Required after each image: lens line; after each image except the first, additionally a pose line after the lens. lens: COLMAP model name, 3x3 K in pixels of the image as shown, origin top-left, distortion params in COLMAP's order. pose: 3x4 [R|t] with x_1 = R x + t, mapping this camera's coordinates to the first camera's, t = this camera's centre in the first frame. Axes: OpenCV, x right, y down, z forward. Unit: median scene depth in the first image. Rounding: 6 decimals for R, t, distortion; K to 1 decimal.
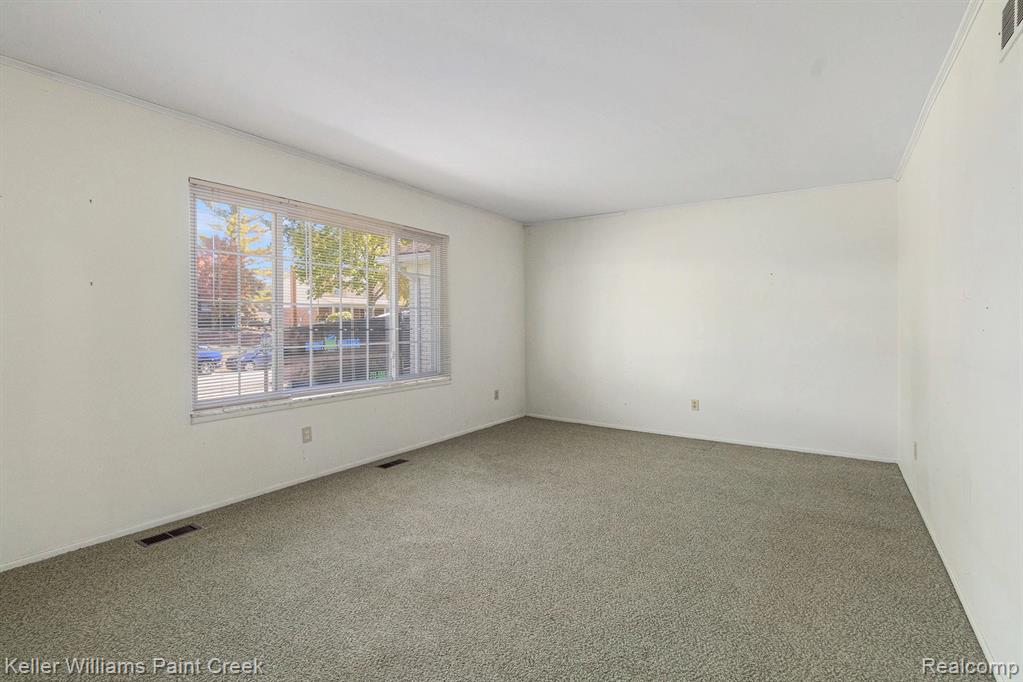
lens RADIAL K [[483.6, 0, 513.5], [0, 483.6, 330.4], [0, 0, 1]] dist [0.004237, 0.000154]
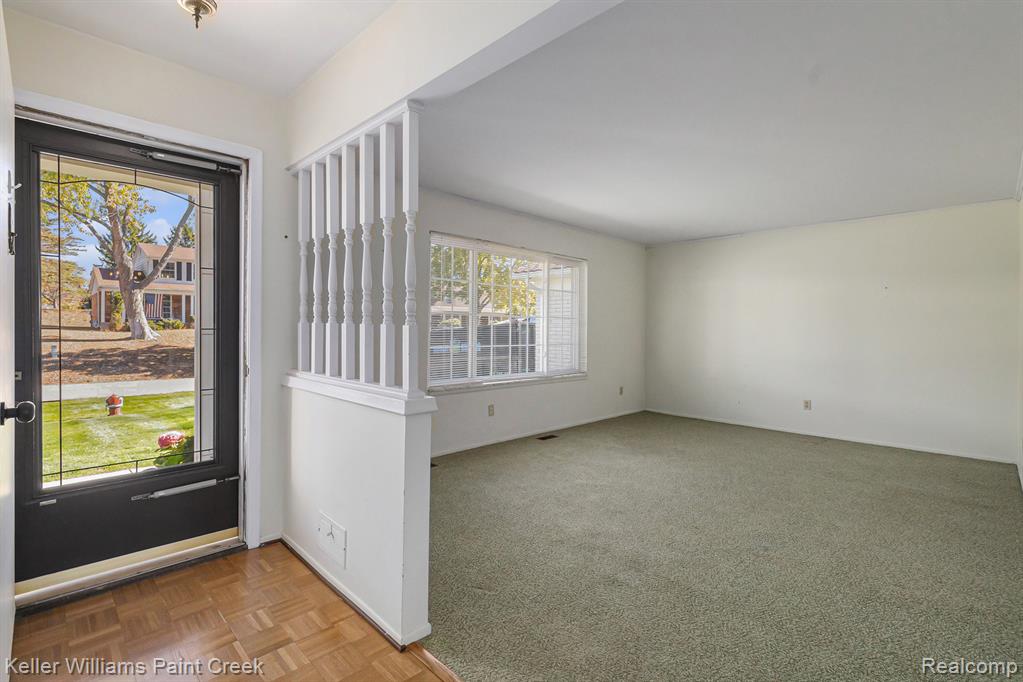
lens RADIAL K [[476.3, 0, 507.4], [0, 476.3, 328.1], [0, 0, 1]] dist [0.003050, 0.000001]
pose [[0.978318, 0.005646, -0.207032, -0.071763], [-0.009616, 0.999789, -0.018177, 0.004767], [0.206885, 0.019774, 0.978165, -0.215428]]
